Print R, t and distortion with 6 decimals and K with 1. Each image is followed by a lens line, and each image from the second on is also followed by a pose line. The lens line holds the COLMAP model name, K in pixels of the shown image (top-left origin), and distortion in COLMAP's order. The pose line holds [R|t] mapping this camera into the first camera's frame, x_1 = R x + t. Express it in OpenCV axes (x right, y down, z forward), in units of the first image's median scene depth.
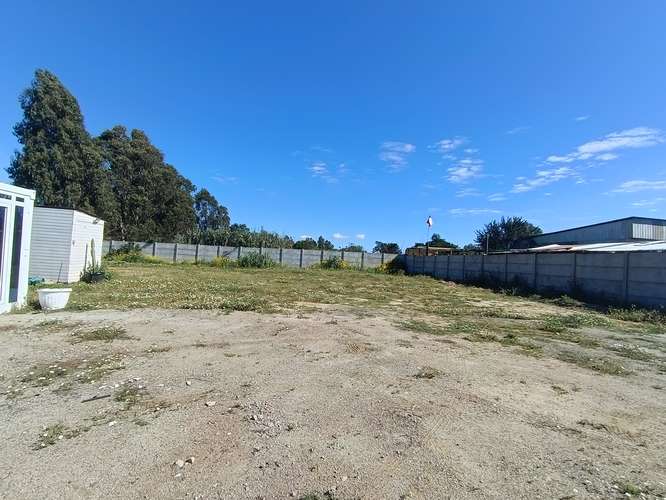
lens RADIAL K [[313.3, 0, 332.1], [0, 313.3, 251.0], [0, 0, 1]] dist [0.002326, -0.002237]
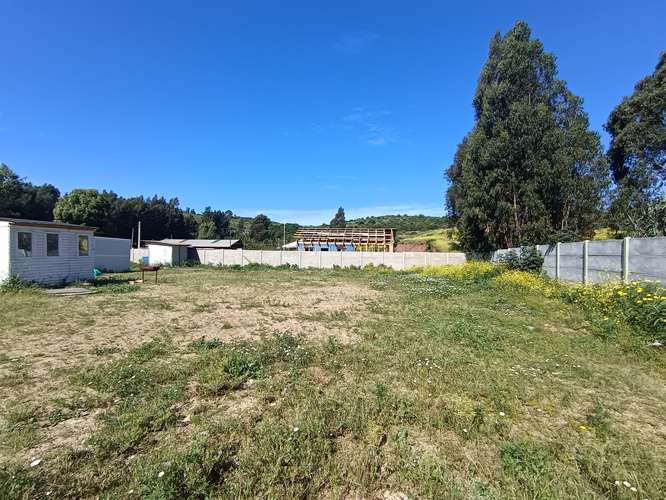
lens RADIAL K [[310.2, 0, 332.9], [0, 310.2, 267.4], [0, 0, 1]] dist [-0.001719, -0.000667]
pose [[-0.251635, -0.009870, -0.967772, -0.056218], [-0.002025, 0.999951, -0.009672, 0.012079], [0.967820, -0.000474, -0.251642, 0.785739]]
